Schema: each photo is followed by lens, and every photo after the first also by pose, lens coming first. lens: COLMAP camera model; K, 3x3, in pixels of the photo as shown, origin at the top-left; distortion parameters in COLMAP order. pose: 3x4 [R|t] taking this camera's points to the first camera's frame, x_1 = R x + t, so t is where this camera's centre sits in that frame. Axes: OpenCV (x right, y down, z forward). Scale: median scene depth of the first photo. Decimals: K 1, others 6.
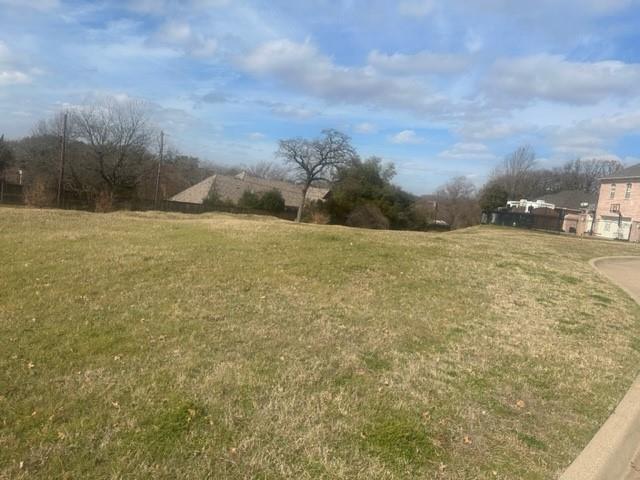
lens RADIAL K [[440.7, 0, 320.0], [0, 440.7, 240.0], [0, 0, 1]] dist [0.058171, -0.047363]
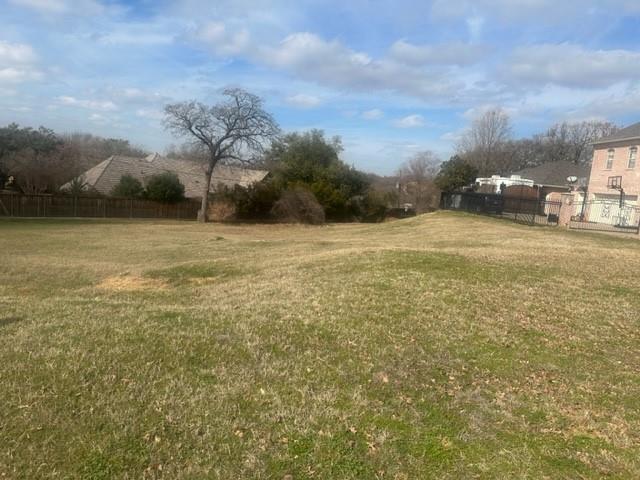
lens RADIAL K [[440.7, 0, 320.0], [0, 440.7, 240.0], [0, 0, 1]] dist [0.058171, -0.047363]
pose [[0.999275, -0.034911, 0.015190, 0.142050], [0.034387, 0.998848, 0.033473, -0.015557], [-0.016341, -0.032927, 0.999324, 0.234778]]
